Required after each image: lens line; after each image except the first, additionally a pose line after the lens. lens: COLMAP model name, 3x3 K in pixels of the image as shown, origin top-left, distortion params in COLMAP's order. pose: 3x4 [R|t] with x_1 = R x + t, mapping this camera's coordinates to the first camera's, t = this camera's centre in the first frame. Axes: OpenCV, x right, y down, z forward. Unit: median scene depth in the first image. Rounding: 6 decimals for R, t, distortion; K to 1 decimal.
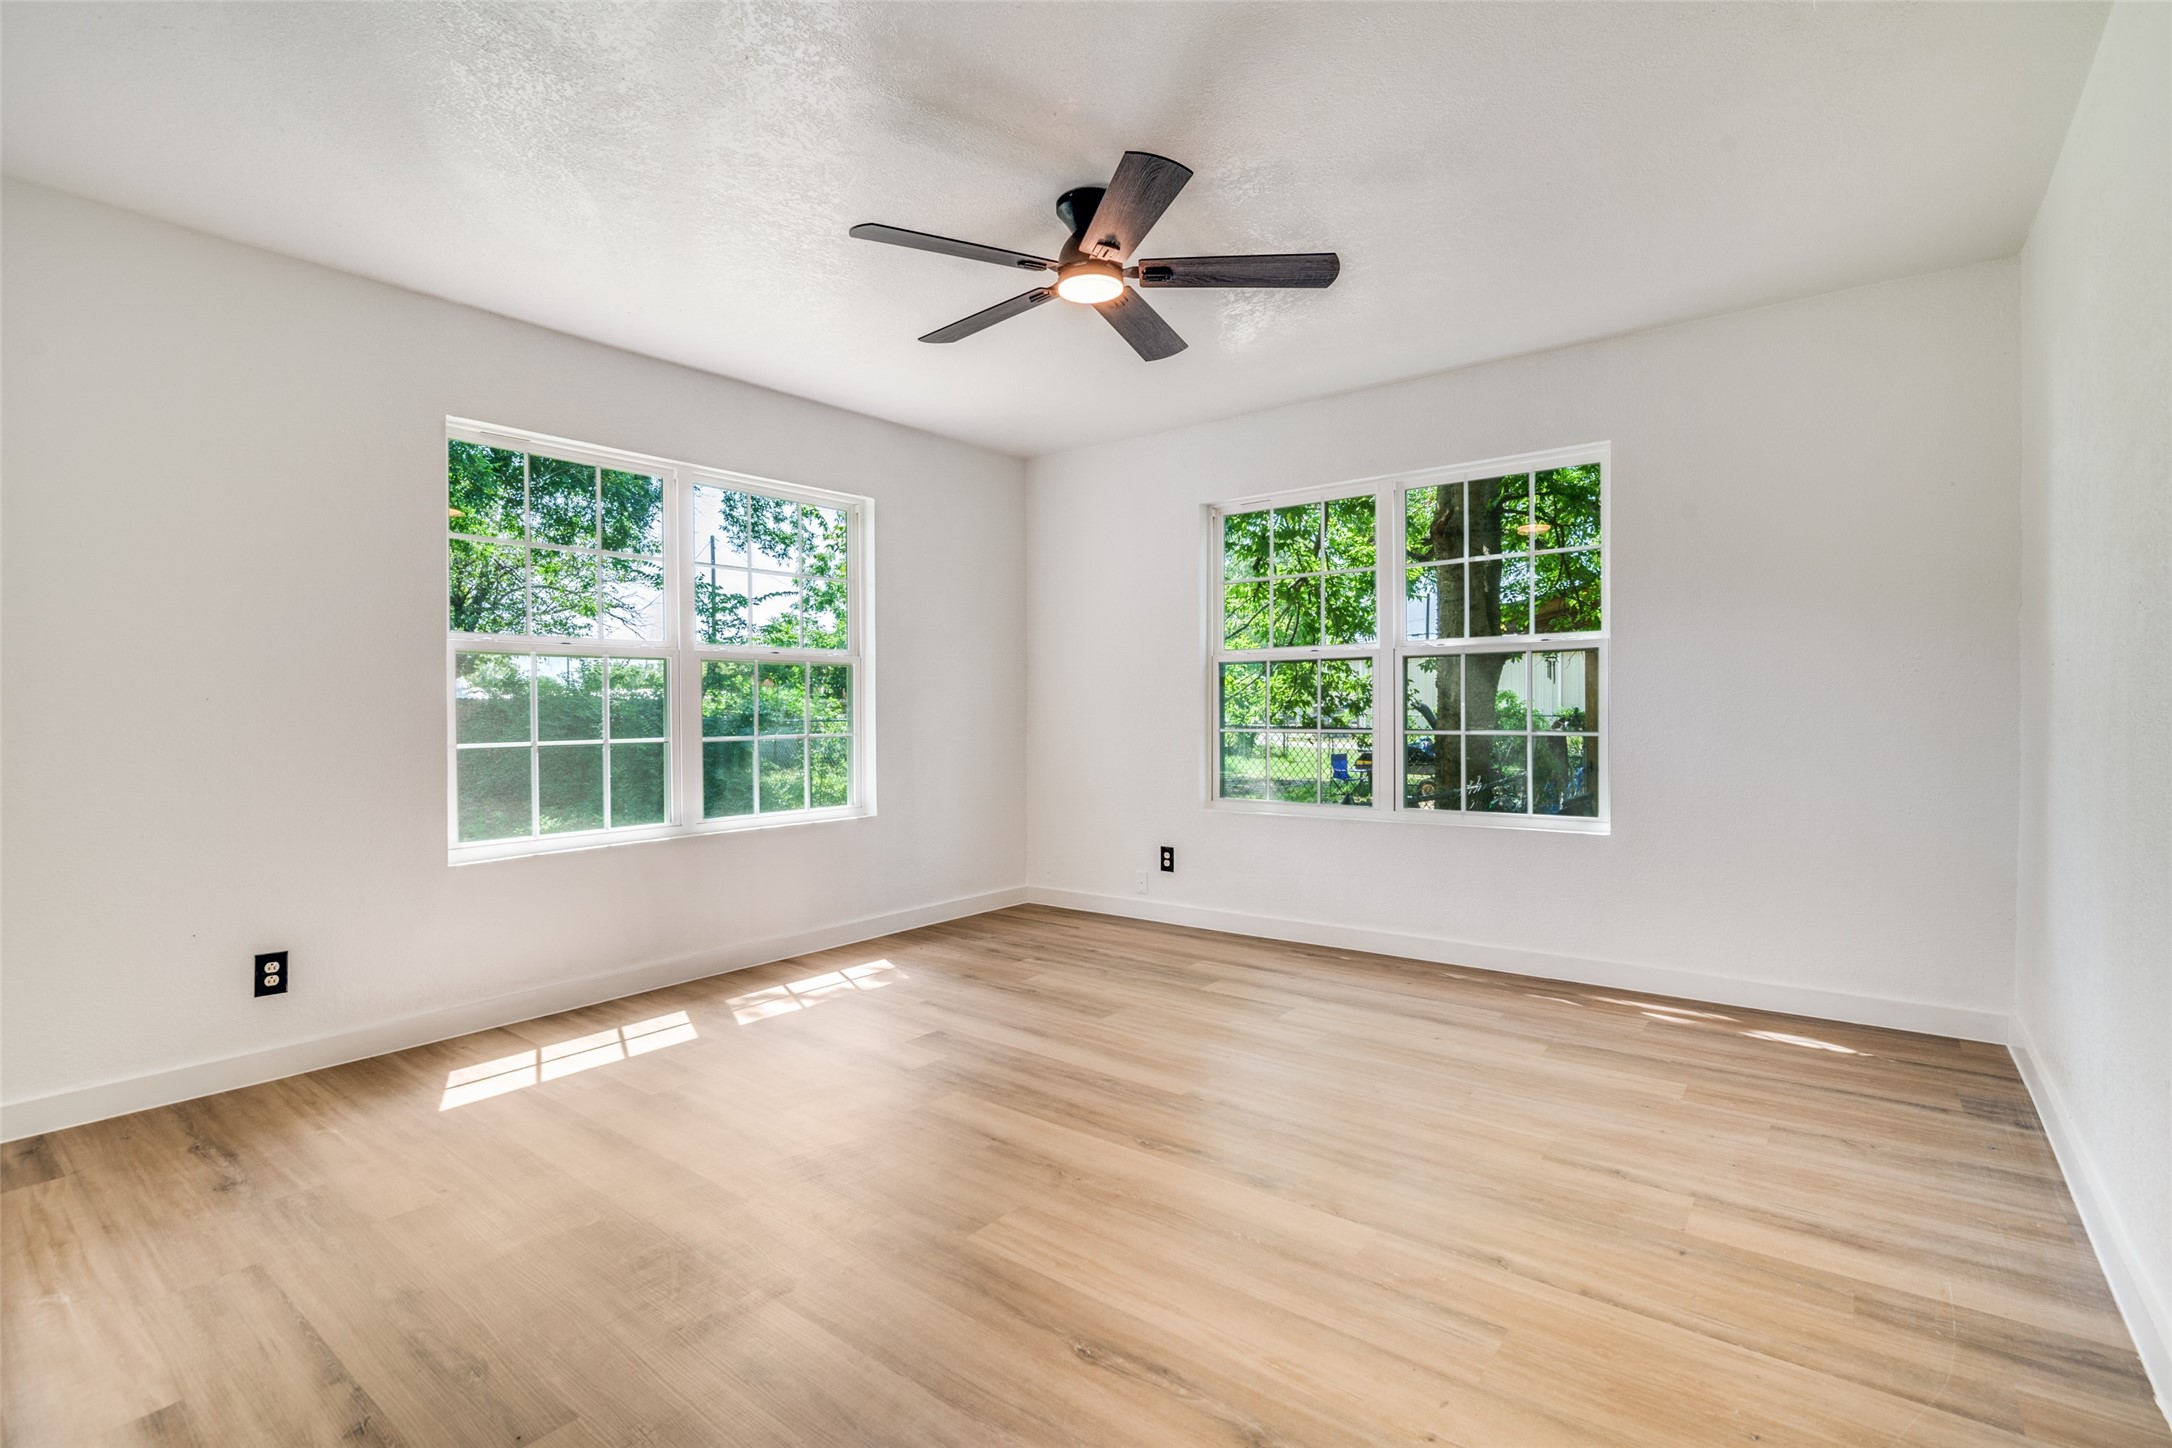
lens RADIAL K [[1015.6, 0, 1090.3], [0, 1015.6, 718.6], [0, 0, 1]] dist [-0.014996, 0.000190]
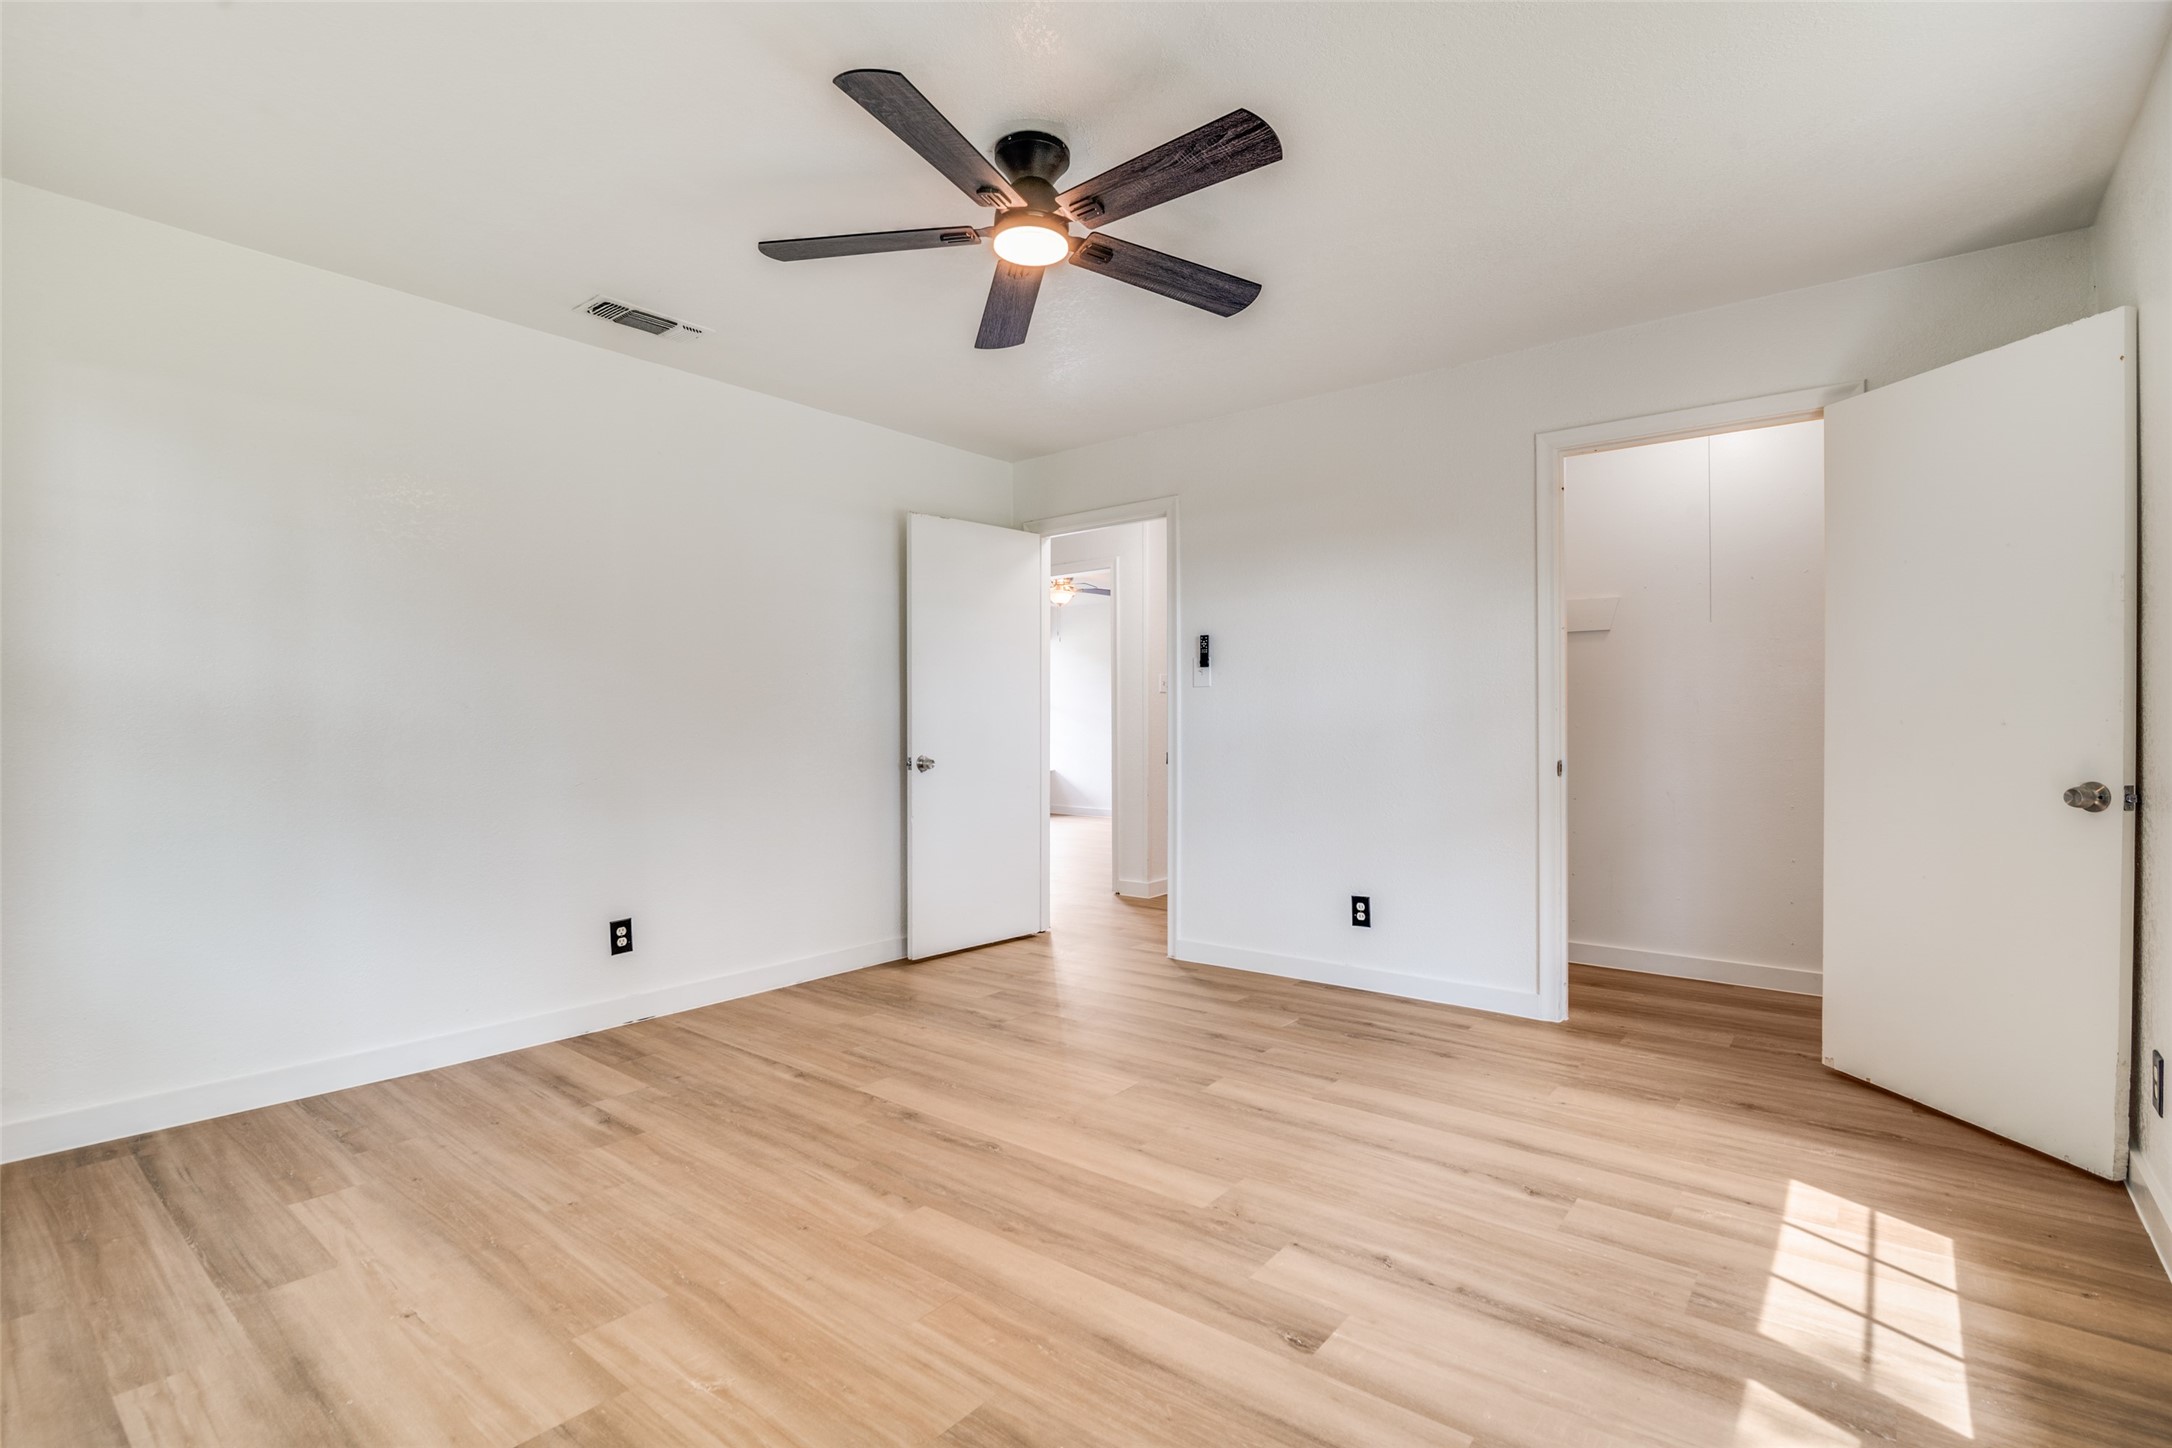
lens RADIAL K [[1015.6, 0, 1090.3], [0, 1015.6, 718.6], [0, 0, 1]] dist [-0.014996, 0.000190]
pose [[-0.999742, 0.008456, 0.021074, -0.071441], [0.008635, 0.999927, 0.008406, -0.026258], [-0.021002, 0.008586, -0.999743, 2.038307]]
